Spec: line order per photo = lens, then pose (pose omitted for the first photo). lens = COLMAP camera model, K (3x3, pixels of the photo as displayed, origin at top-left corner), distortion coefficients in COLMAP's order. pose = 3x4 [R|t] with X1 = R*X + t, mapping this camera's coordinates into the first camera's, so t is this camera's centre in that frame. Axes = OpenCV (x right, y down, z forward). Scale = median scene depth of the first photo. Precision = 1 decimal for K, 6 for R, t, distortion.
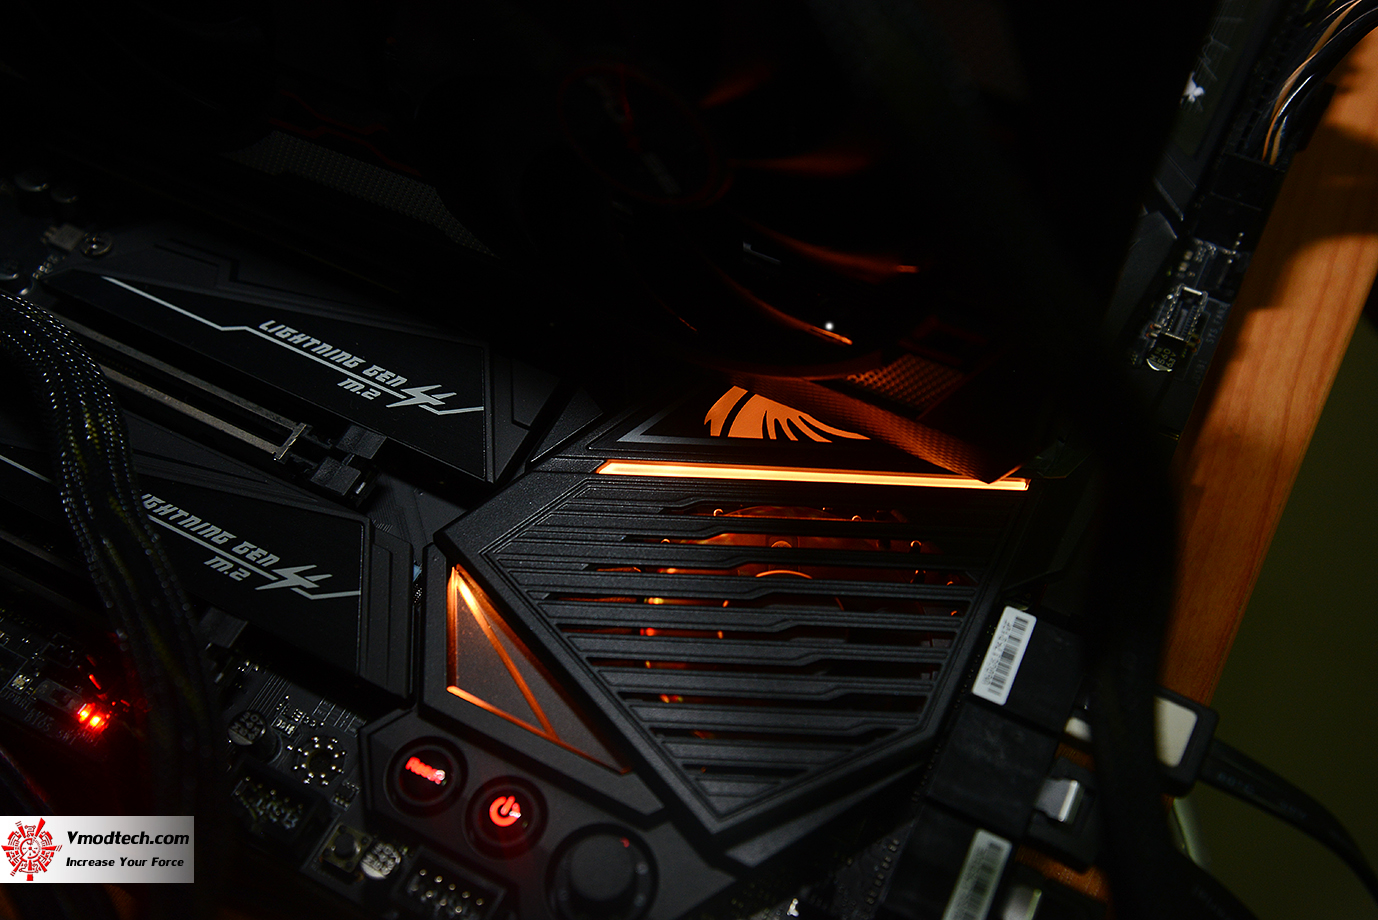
lens RADIAL K [[1415.1, 0, 689.0], [0, 1415.1, 460.0], [0, 0, 1]] dist [0.022637, 0.026914]
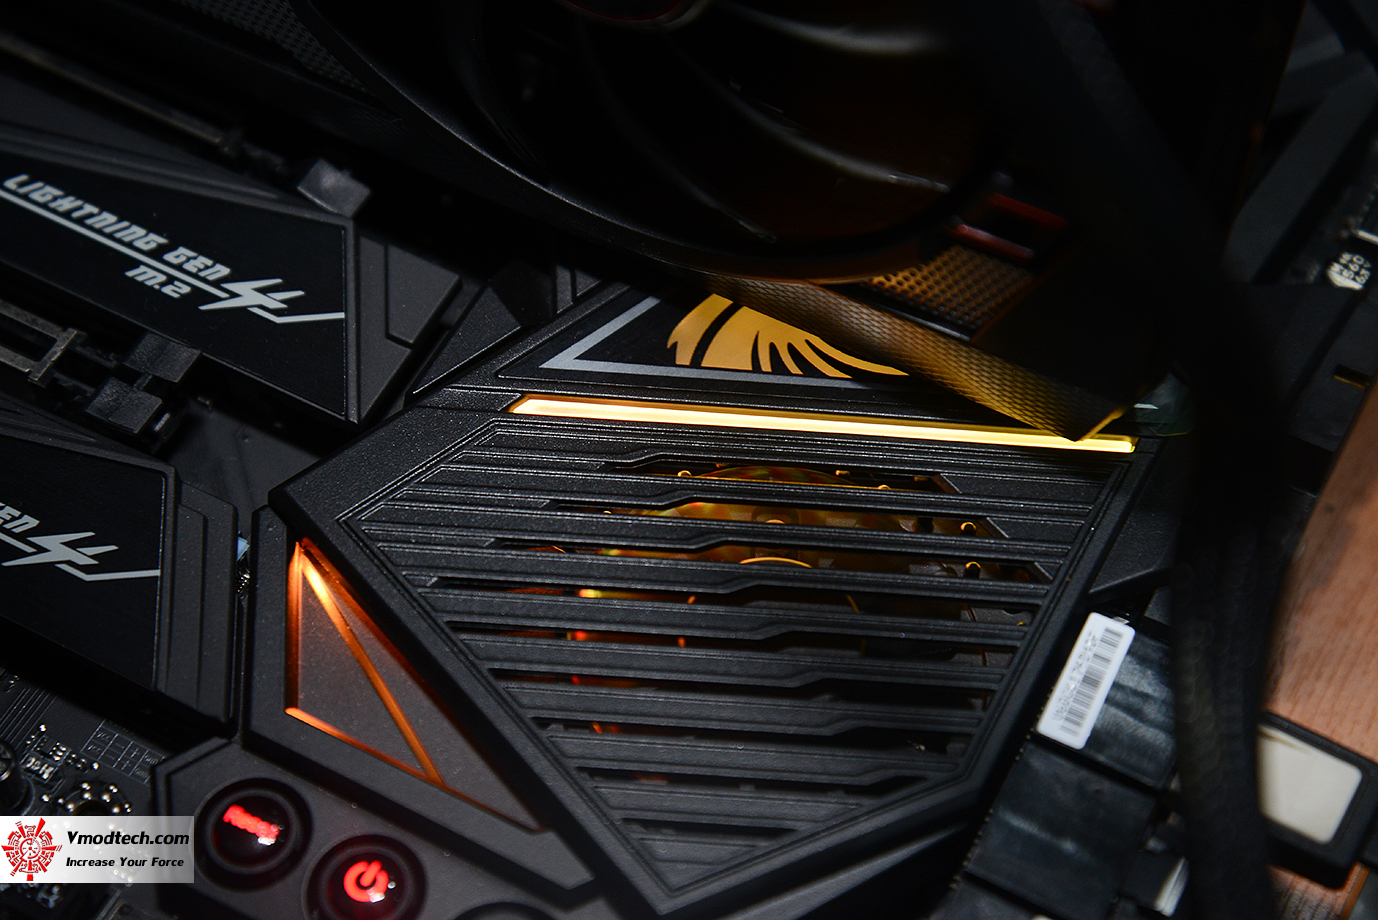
lens RADIAL K [[2536.7, 0, 689.0], [0, 2536.7, 460.0], [0, 0, 1]] dist [0.251476, 0.194230]
pose [[0.999564, 0.026232, 0.013584, 0.006384], [-0.026075, 0.999592, -0.011667, 0.046606], [-0.013884, 0.011308, 0.999840, -0.247777]]
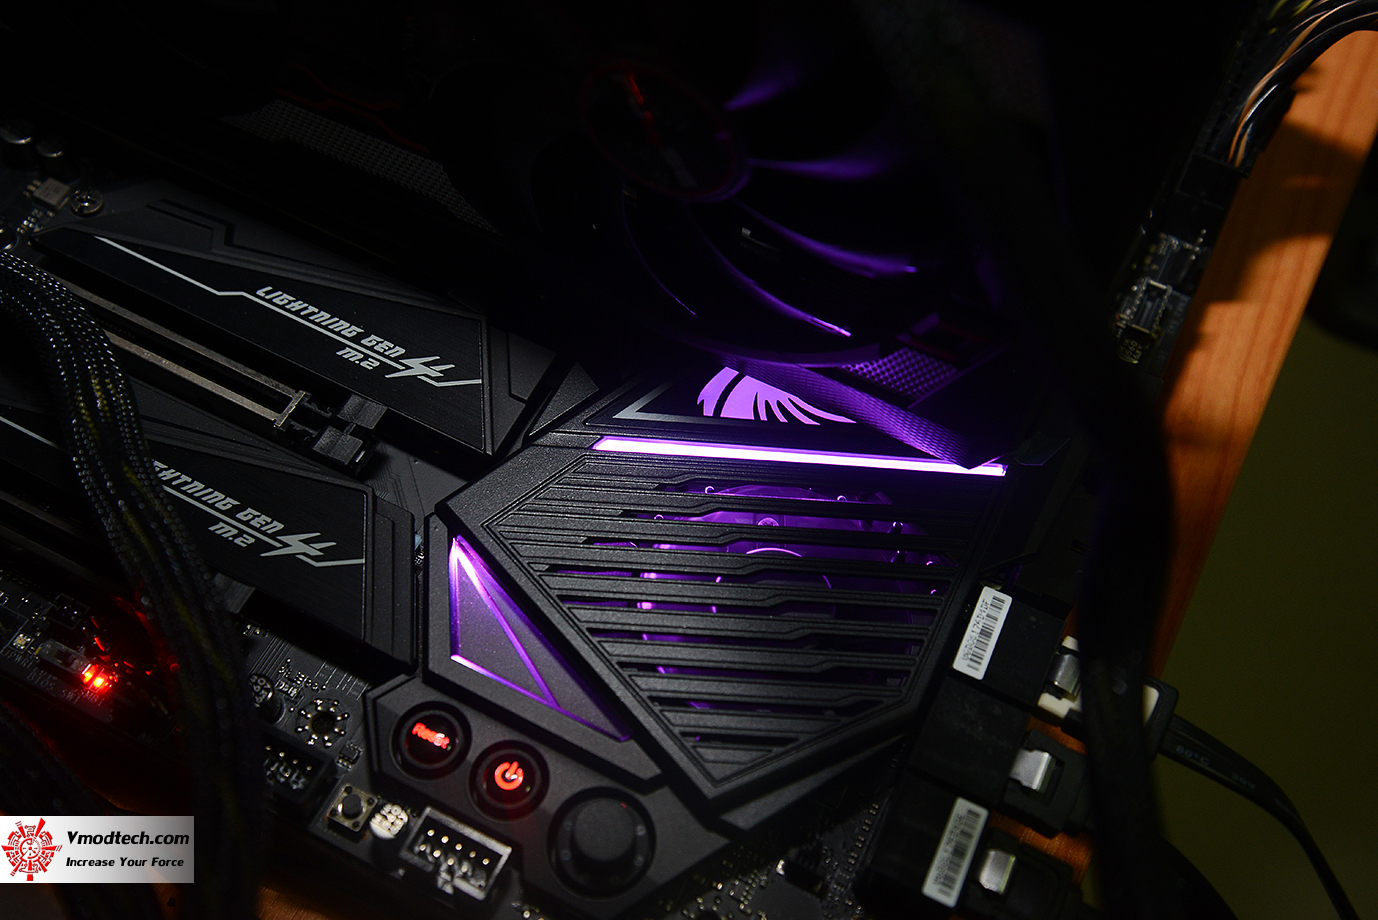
lens RADIAL K [[1415.1, 0, 689.0], [0, 1415.1, 460.0], [0, 0, 1]] dist [0.022637, 0.026914]
pose [[0.997657, 0.023714, 0.064176, -0.064500], [-0.026536, 0.998701, 0.043489, -0.030299], [-0.063062, -0.045090, 0.996991, -0.035739]]
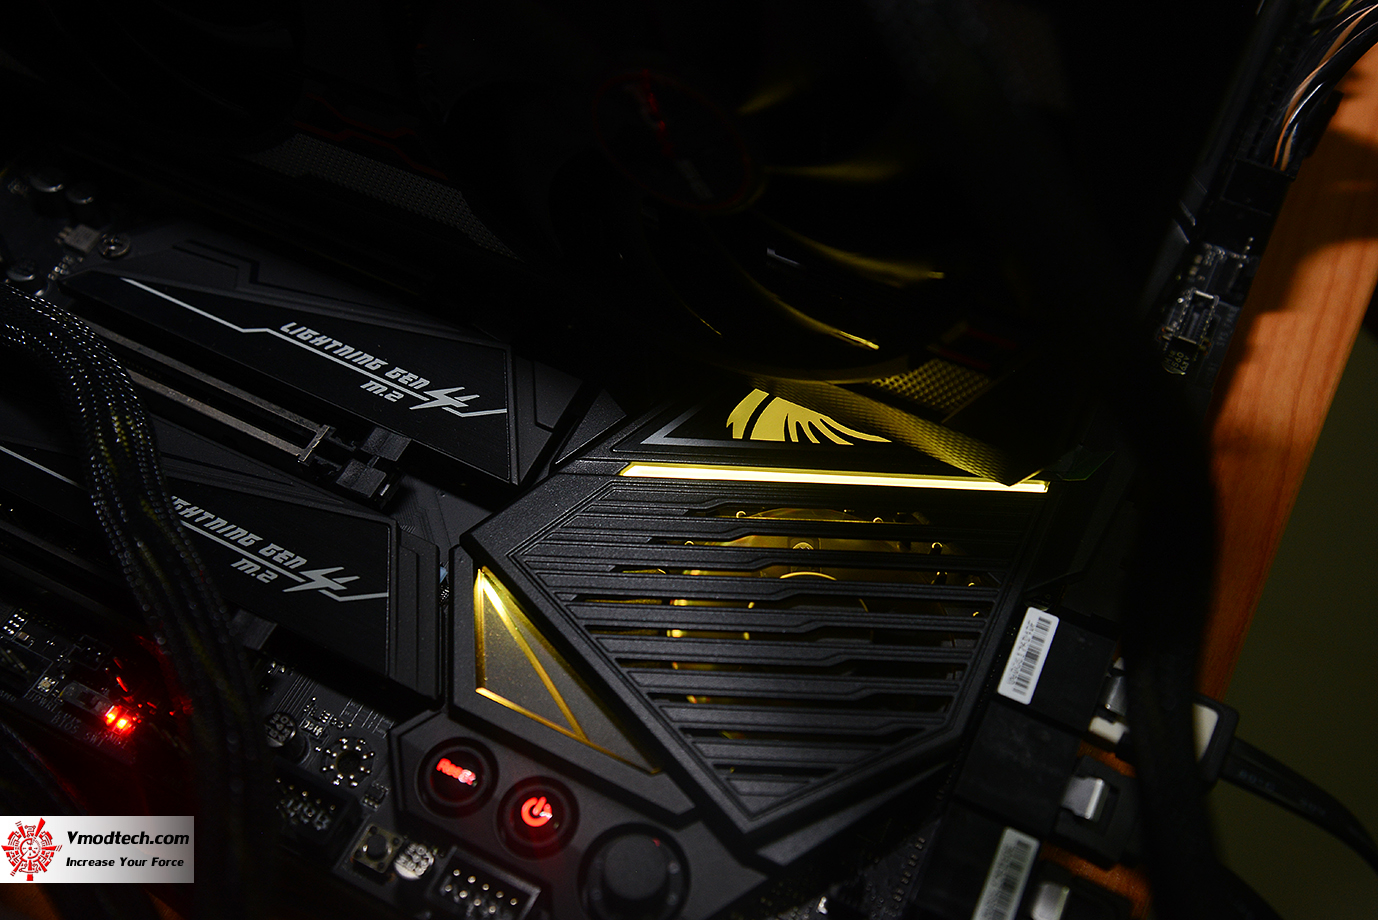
lens RADIAL K [[1415.1, 0, 689.0], [0, 1415.1, 460.0], [0, 0, 1]] dist [0.022637, 0.026914]
pose [[0.999815, 0.000085, 0.019211, -0.037769], [-0.000145, 0.999995, 0.003158, -0.004981], [-0.019211, -0.003160, 0.999810, -0.008316]]
